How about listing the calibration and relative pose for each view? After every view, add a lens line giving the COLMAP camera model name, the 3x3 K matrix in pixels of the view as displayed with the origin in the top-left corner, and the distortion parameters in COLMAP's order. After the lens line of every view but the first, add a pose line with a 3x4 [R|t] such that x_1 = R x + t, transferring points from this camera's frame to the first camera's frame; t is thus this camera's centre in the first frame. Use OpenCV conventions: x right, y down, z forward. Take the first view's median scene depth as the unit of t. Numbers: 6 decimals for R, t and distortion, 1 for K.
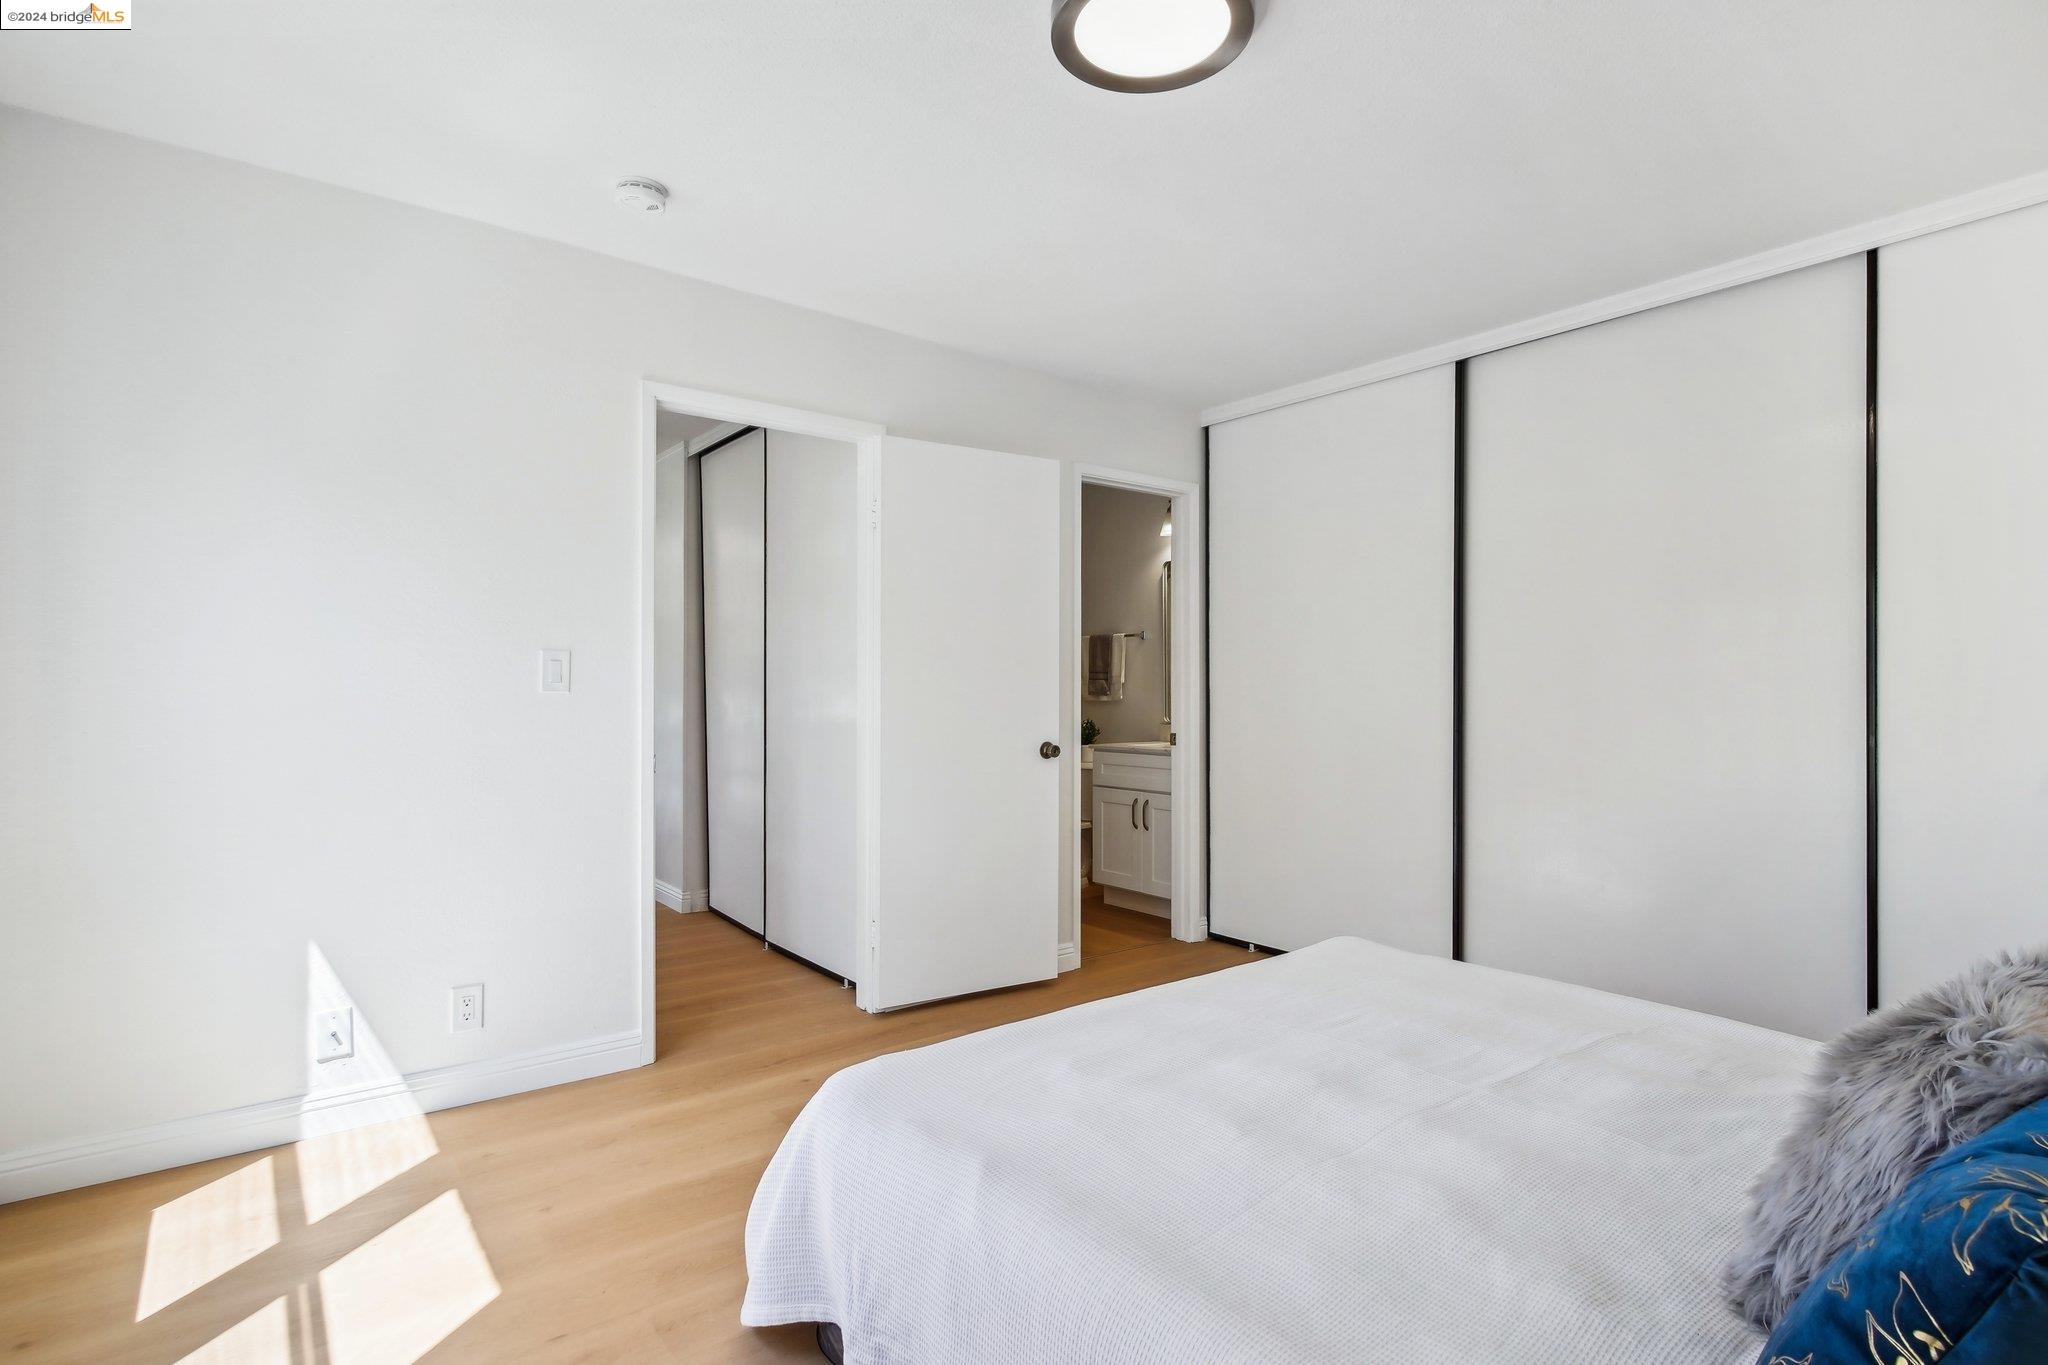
lens RADIAL K [[1000.1, 0, 980.0], [0, 1000.1, 688.6], [0, 0, 1]] dist [0.002045, 0.000247]
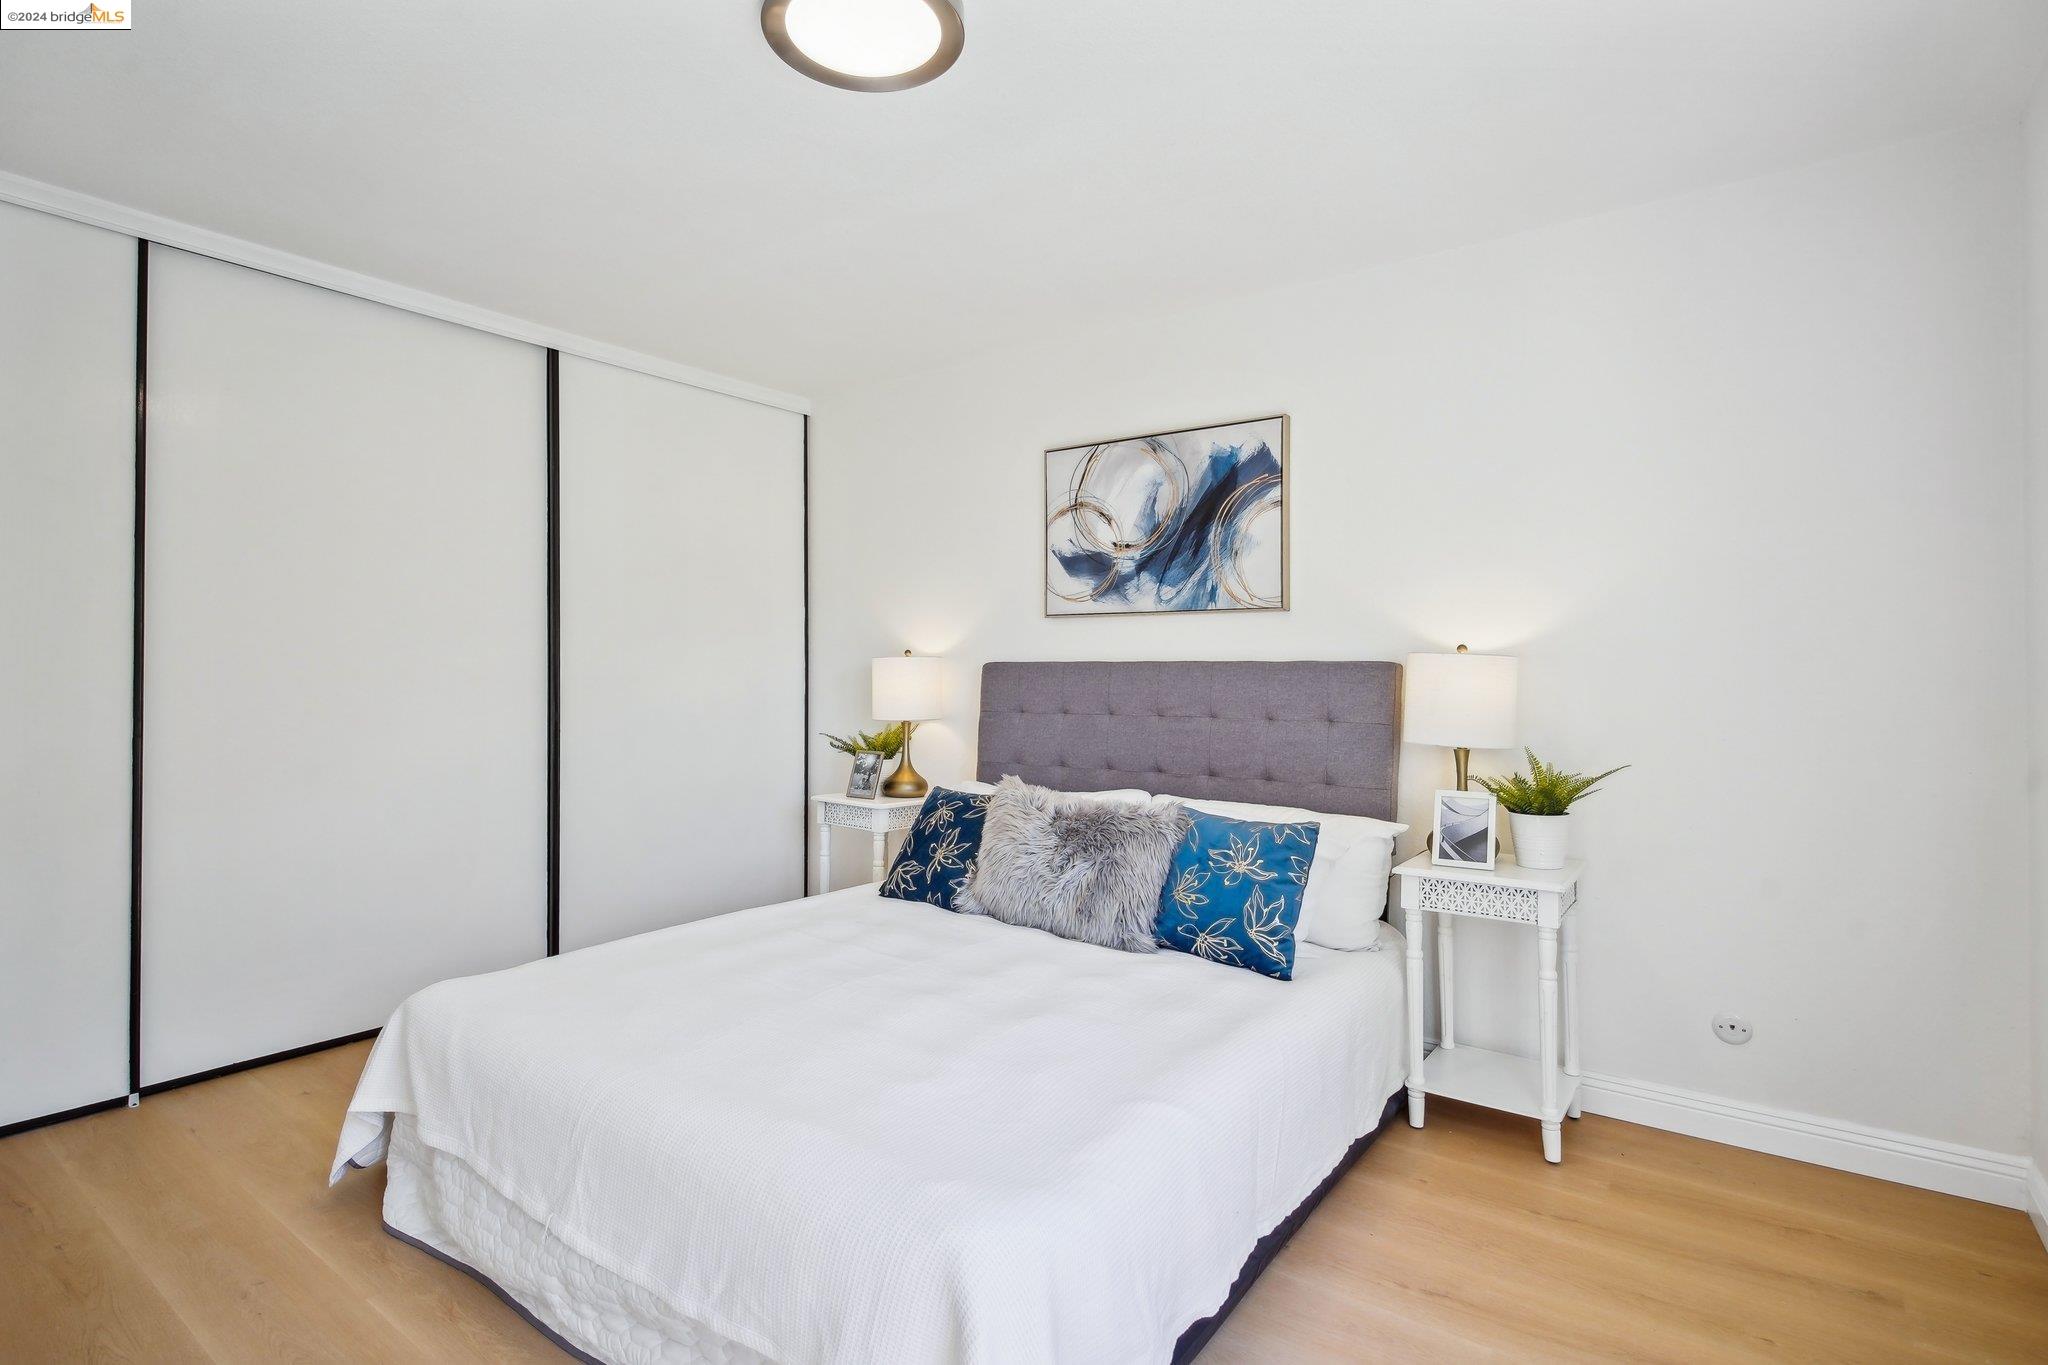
lens RADIAL K [[995.9, 0, 1032.2], [0, 995.9, 672.3], [0, 0, 1]] dist [0.034408, 0.000083]
pose [[-0.269023, -0.010749, 0.963074, -0.571312], [-0.010808, 0.999908, 0.008141, -0.026047], [-0.963073, -0.008219, -0.269115, 0.738741]]
